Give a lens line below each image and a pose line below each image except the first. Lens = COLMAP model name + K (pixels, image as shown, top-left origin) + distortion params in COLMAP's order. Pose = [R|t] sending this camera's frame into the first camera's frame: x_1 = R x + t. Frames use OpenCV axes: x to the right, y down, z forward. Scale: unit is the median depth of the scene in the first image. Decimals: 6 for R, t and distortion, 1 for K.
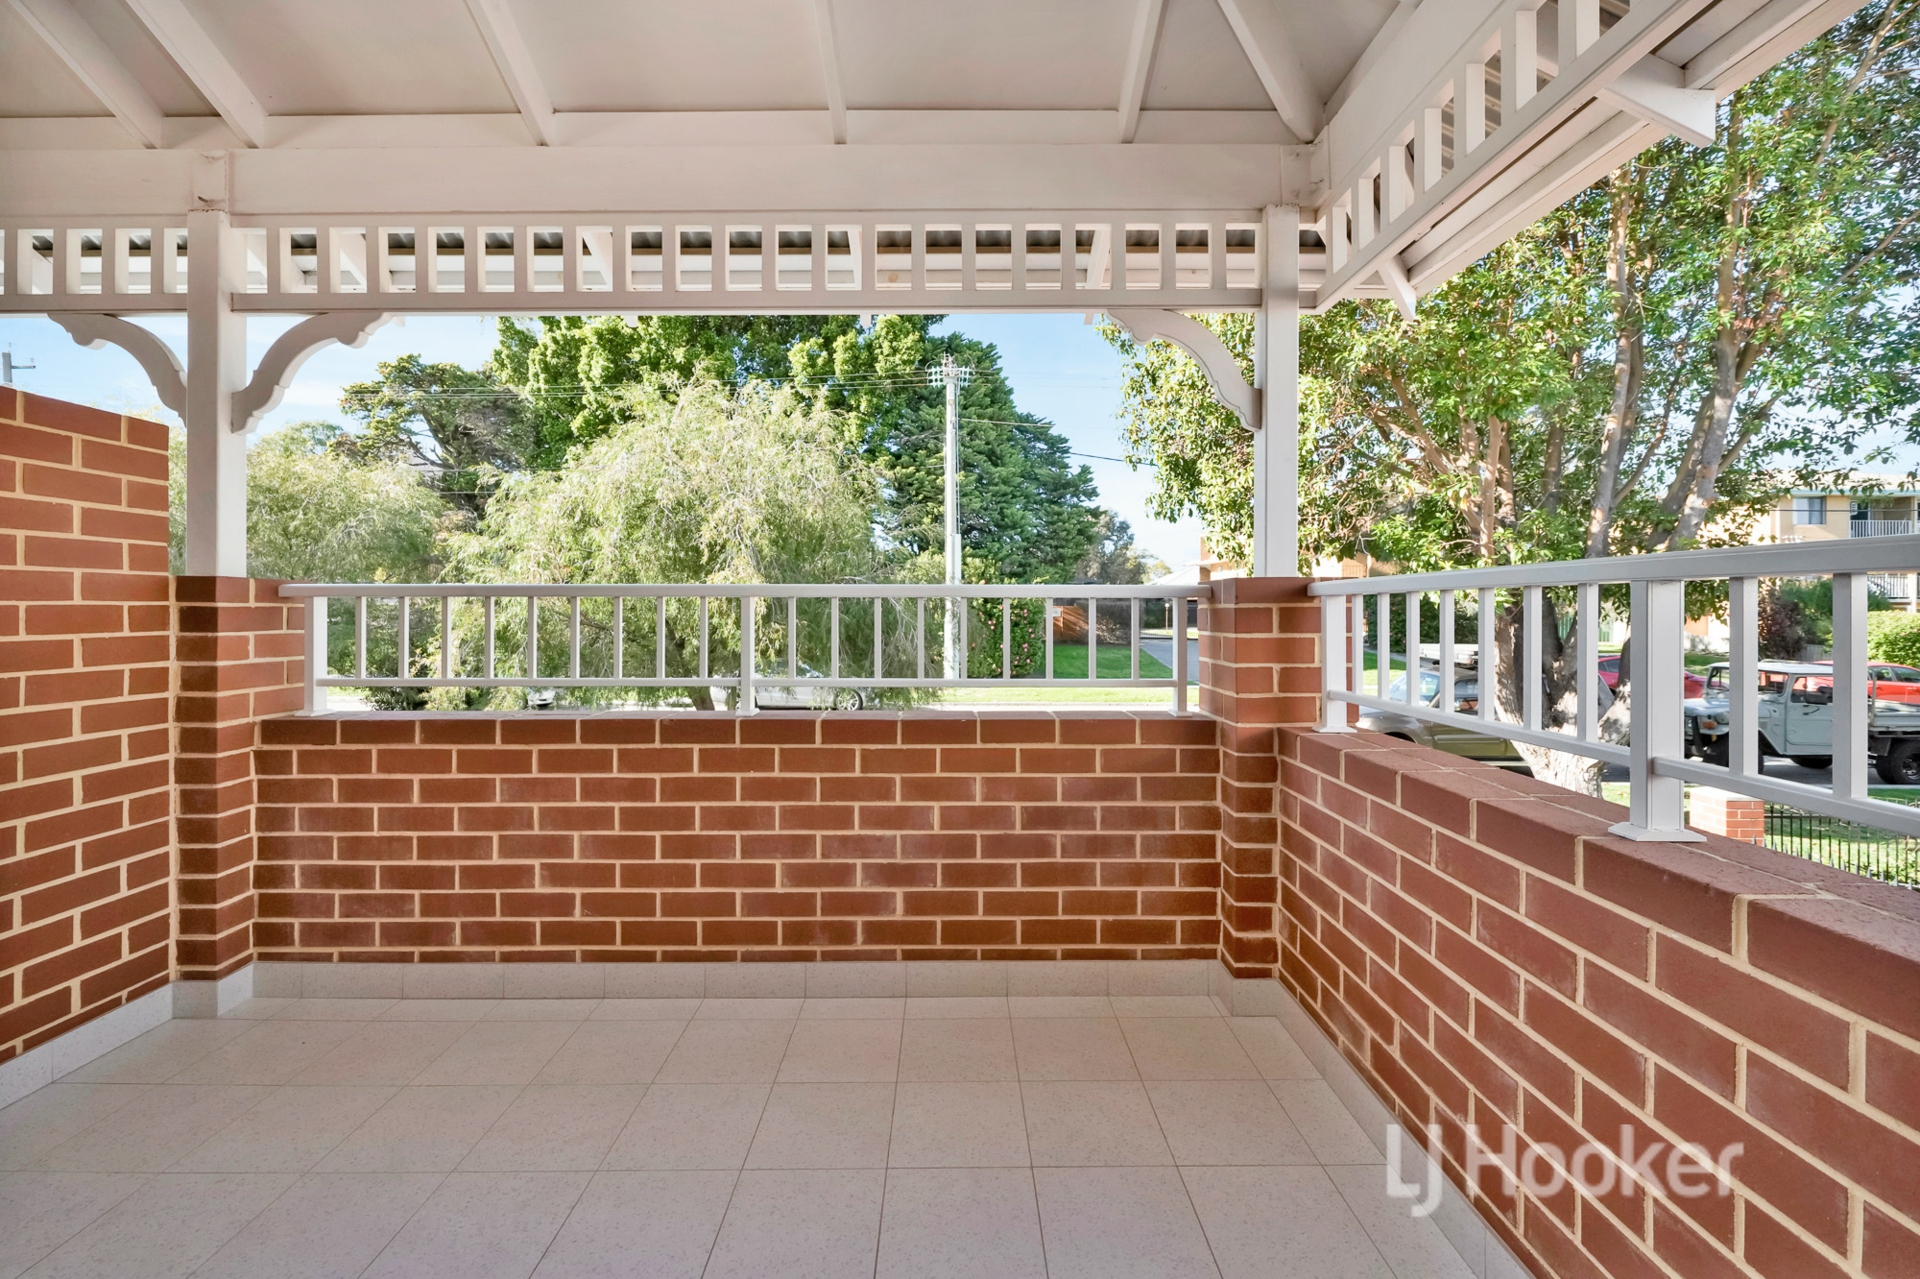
lens RADIAL K [[794.1, 0, 951.8], [0, 794.1, 611.6], [0, 0, 1]] dist [-0.001449, 0.000931]
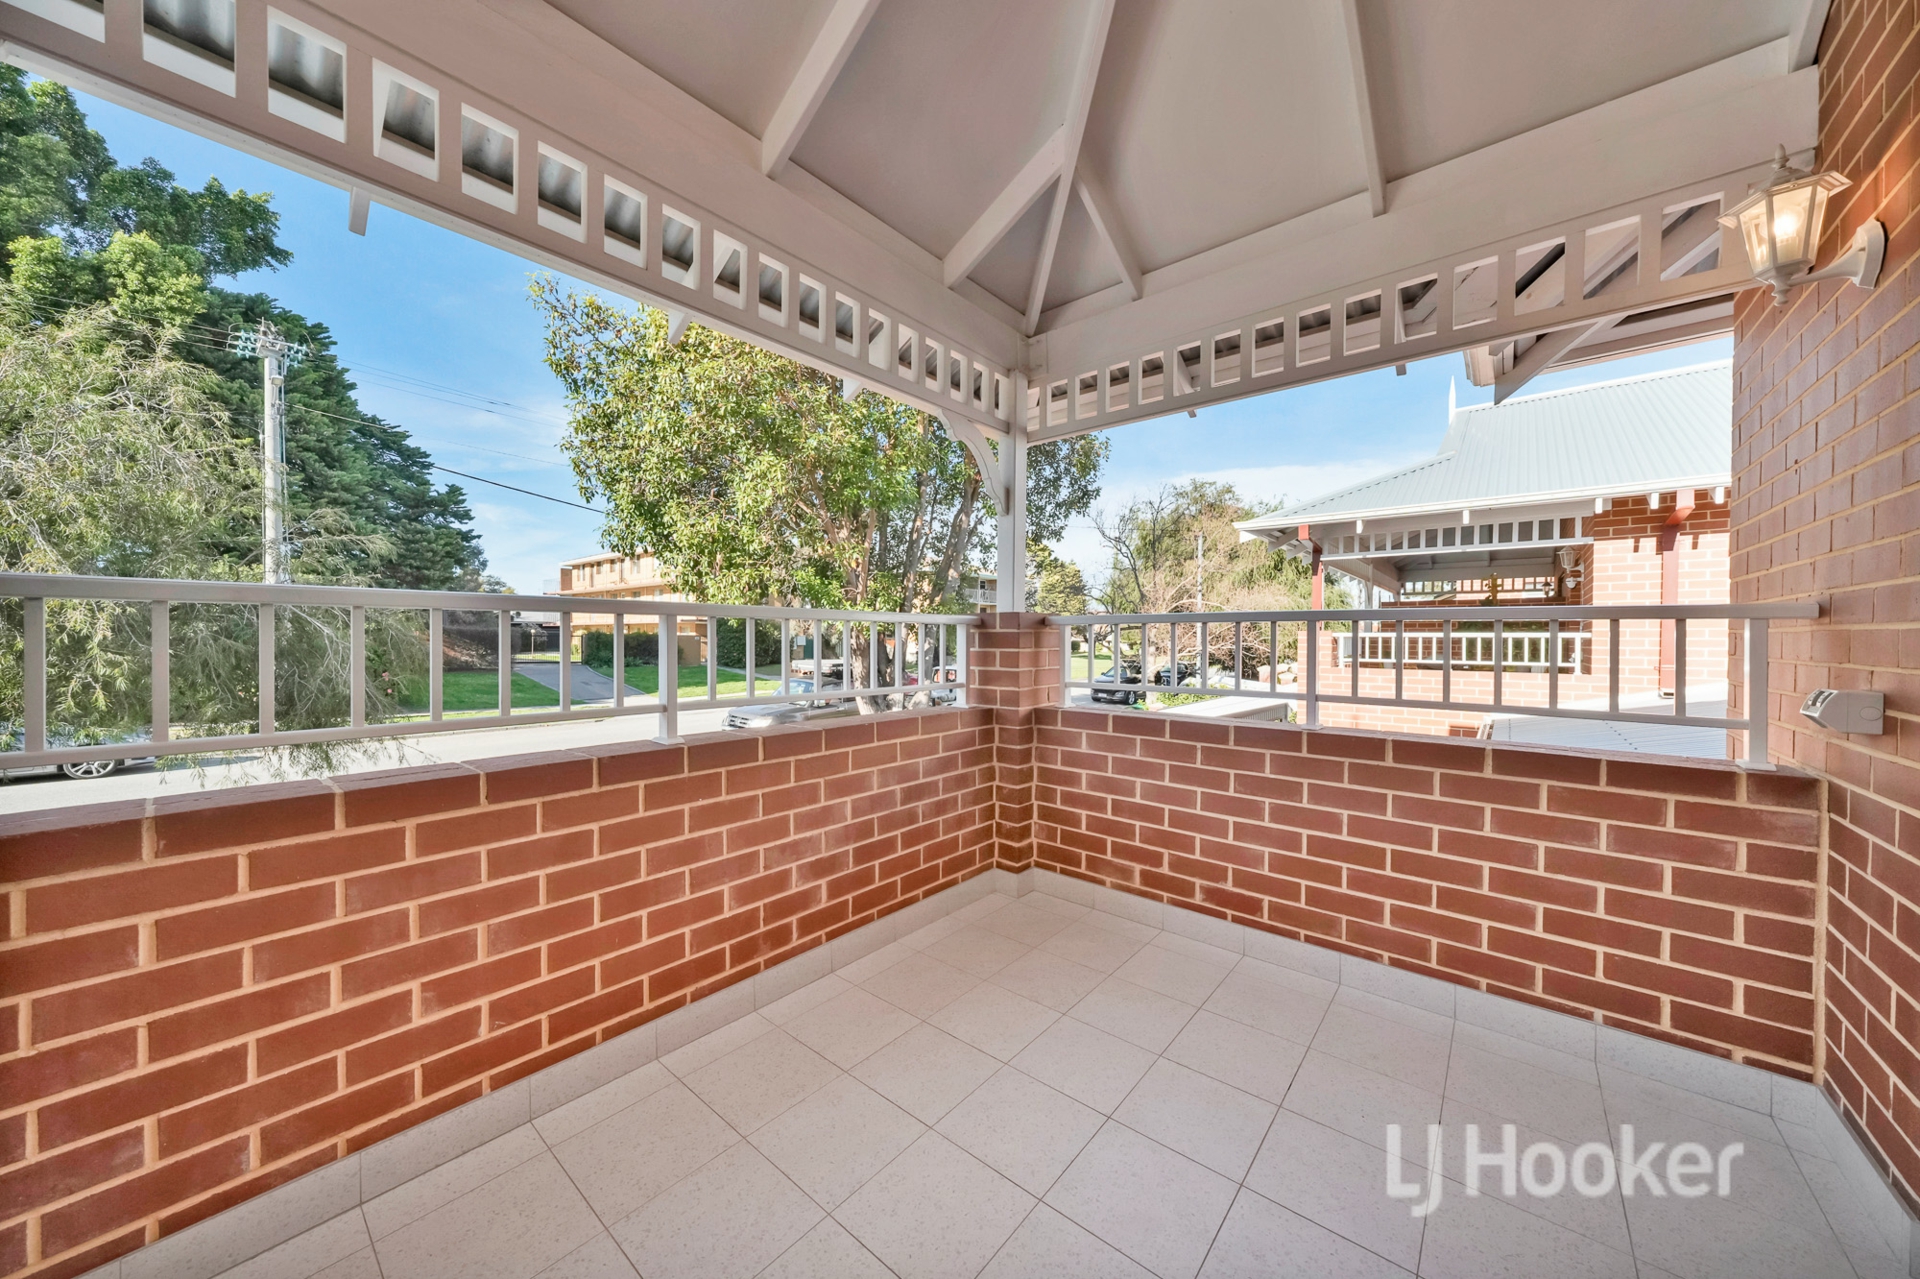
lens RADIAL K [[656.6, 0, 950.3], [0, 656.6, 645.7], [0, 0, 1]] dist [-0.002010, -0.000111]
pose [[0.652518, -0.007181, 0.757739, -0.646814], [-0.002396, 0.999931, 0.011539, 0.007435], [-0.757769, -0.009345, 0.652456, 0.261352]]
